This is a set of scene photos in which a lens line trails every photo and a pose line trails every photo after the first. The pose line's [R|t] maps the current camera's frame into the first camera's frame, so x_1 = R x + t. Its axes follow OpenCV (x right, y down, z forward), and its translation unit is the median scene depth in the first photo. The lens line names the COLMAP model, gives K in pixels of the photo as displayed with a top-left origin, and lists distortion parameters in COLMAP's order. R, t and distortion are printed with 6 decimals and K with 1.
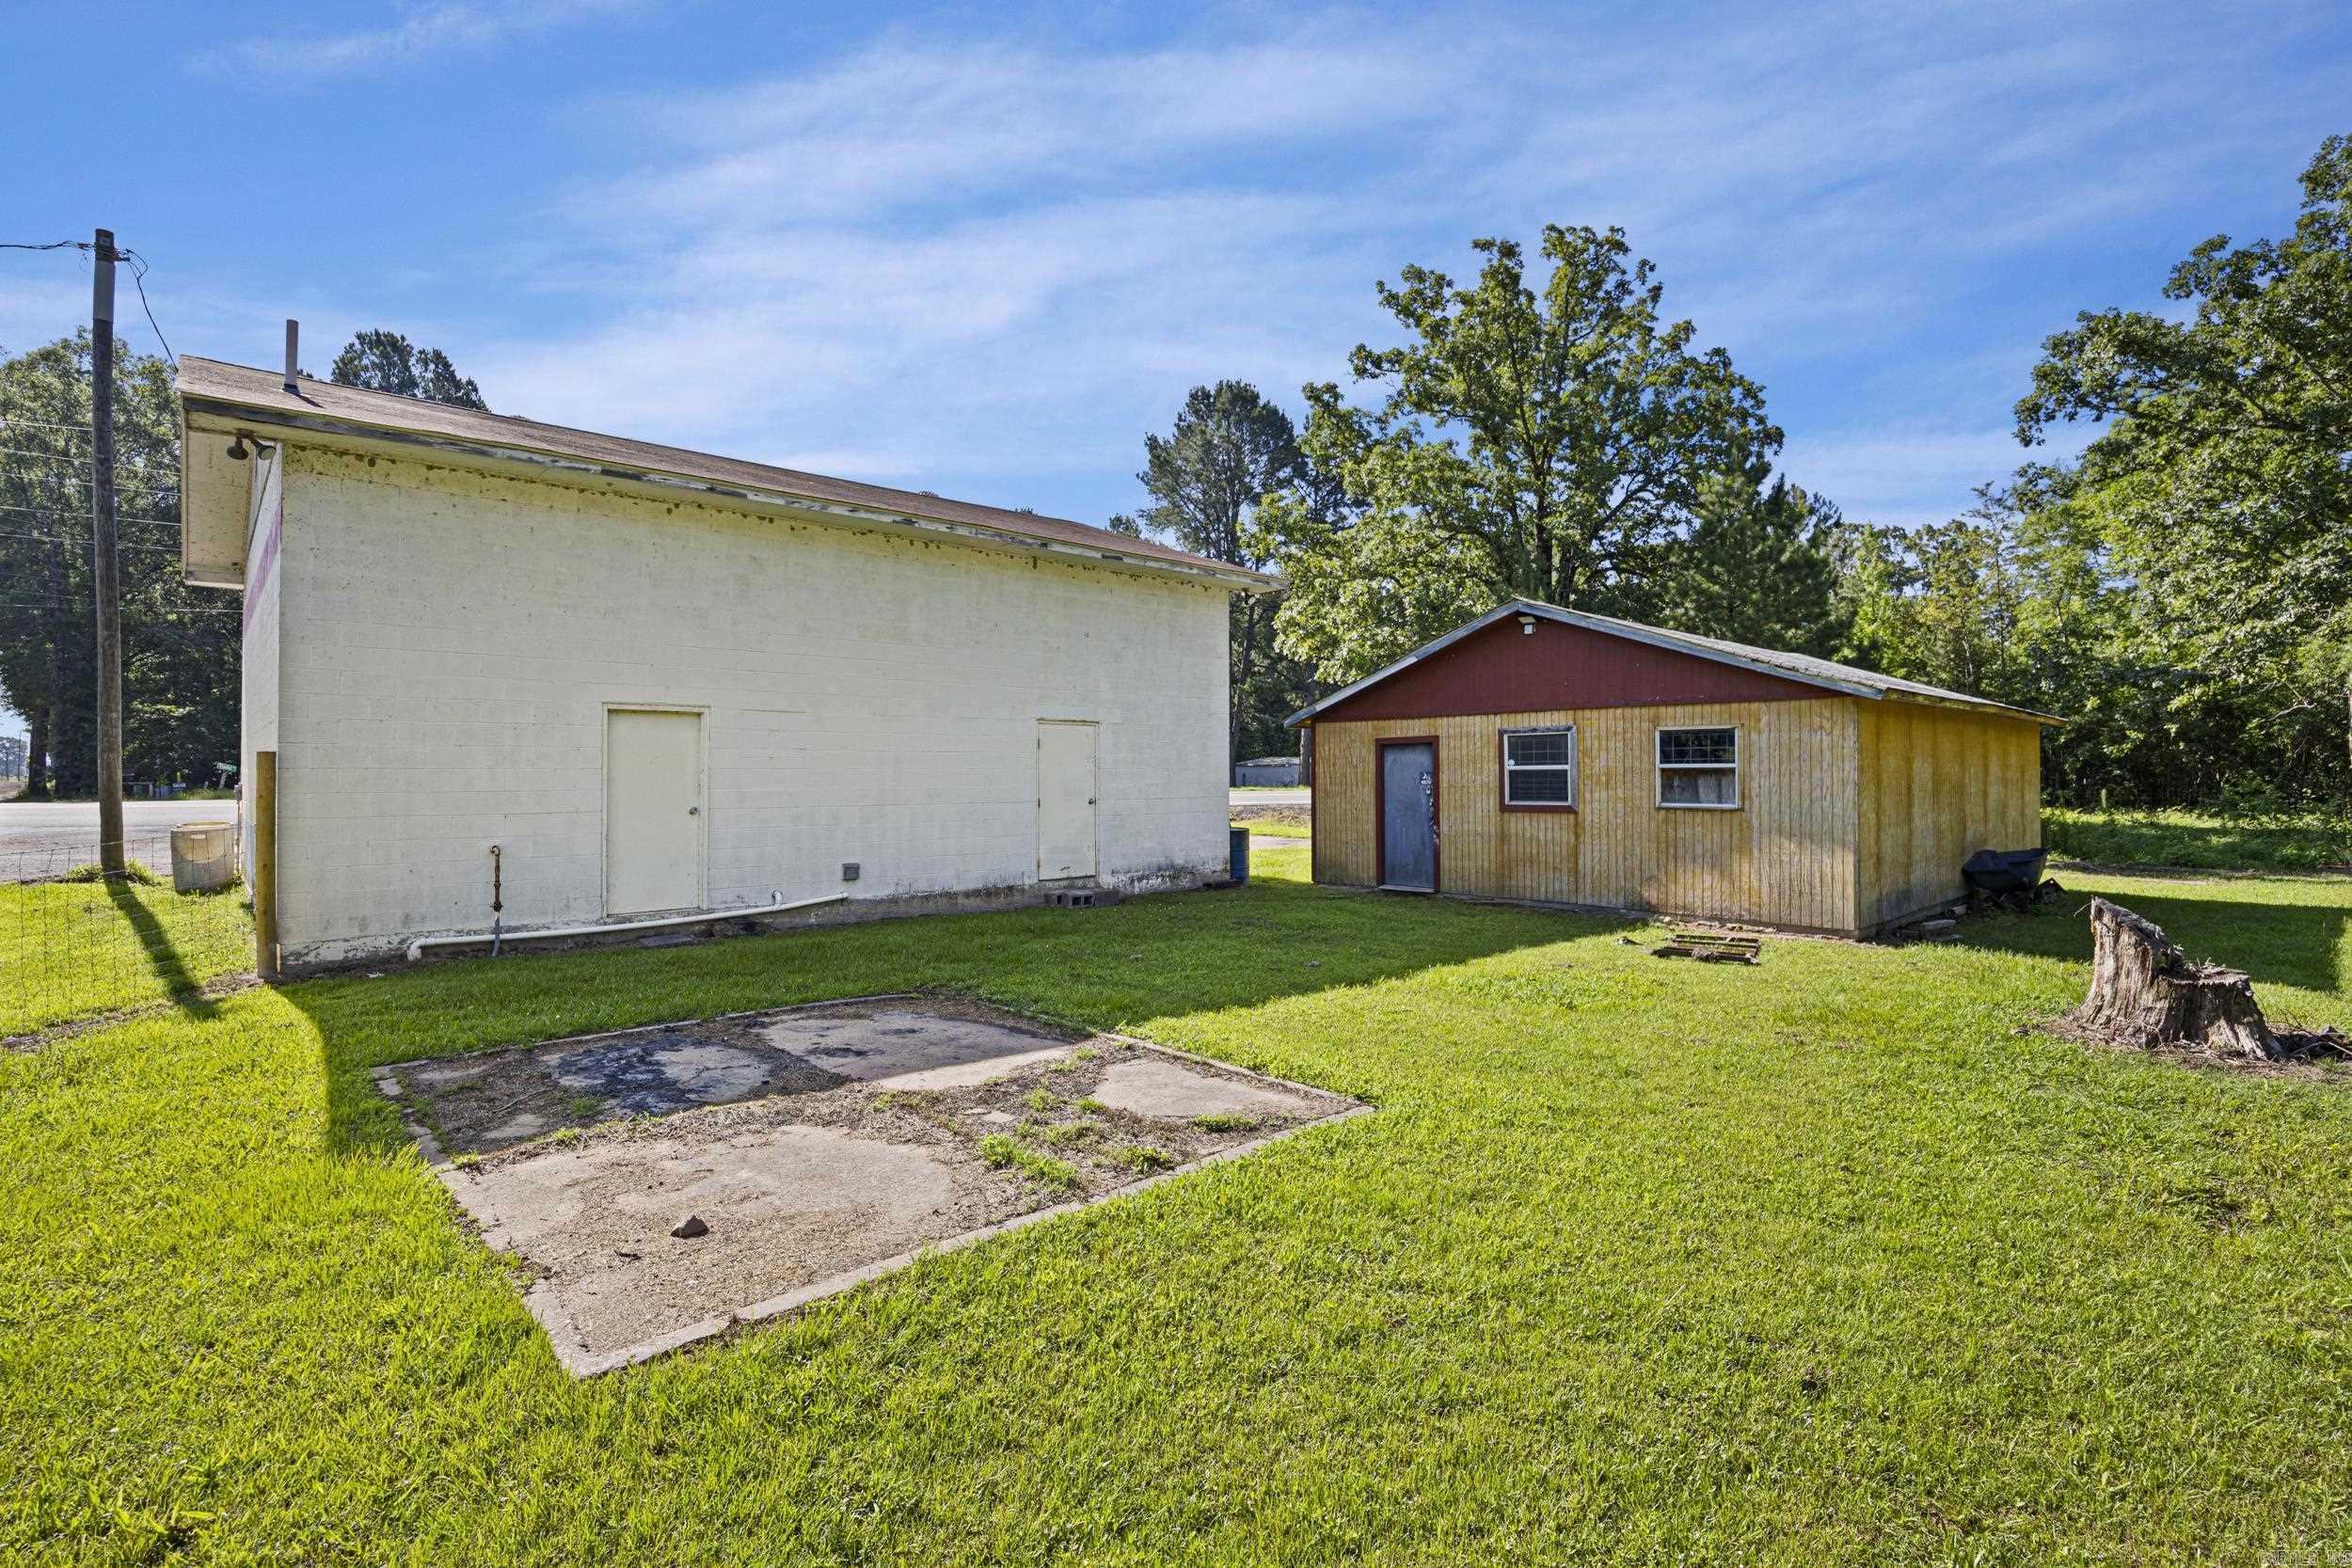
lens RADIAL K [[1099.6, 0, 1181.2], [0, 1099.6, 774.3], [0, 0, 1]] dist [-0.000914, -0.000584]
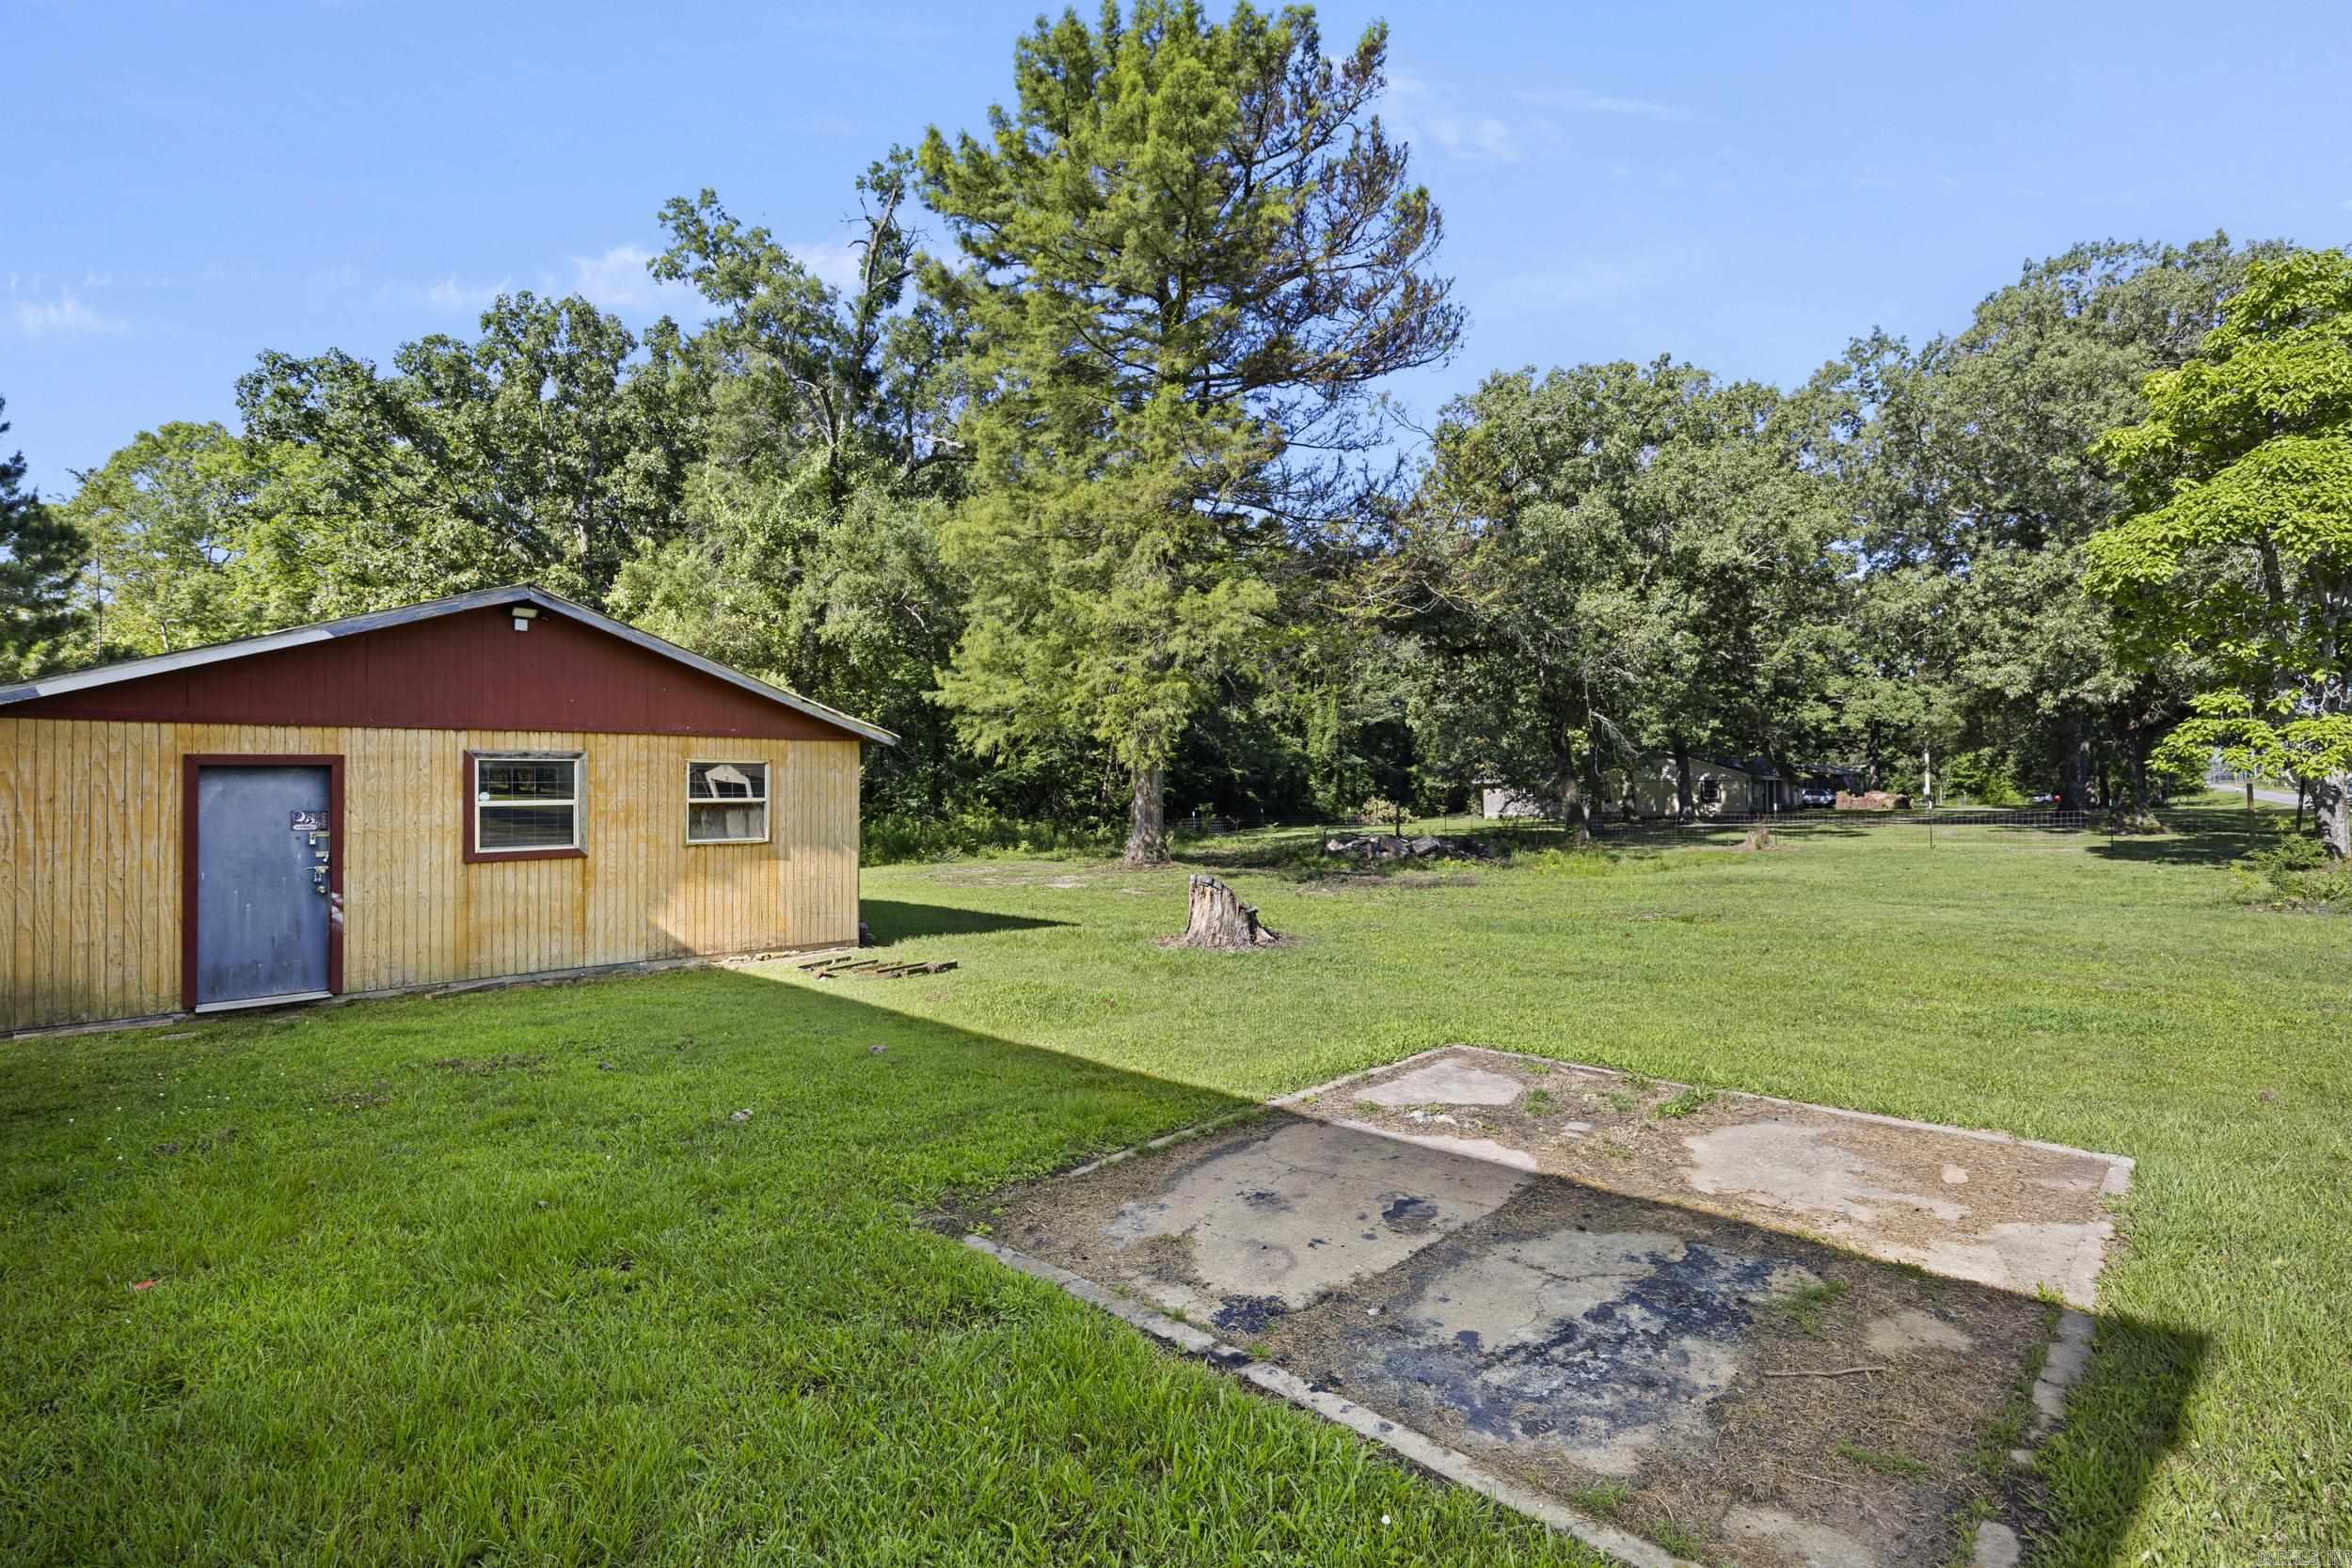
lens RADIAL K [[1099.6, 0, 1193.3], [0, 1099.6, 778.1], [0, 0, 1]] dist [-0.000914, -0.000584]
pose [[-0.042866, 0.021309, 0.998854, -0.478337], [0.013129, 0.999698, -0.020764, -0.001289], [-0.998995, 0.012224, -0.043133, 0.561193]]
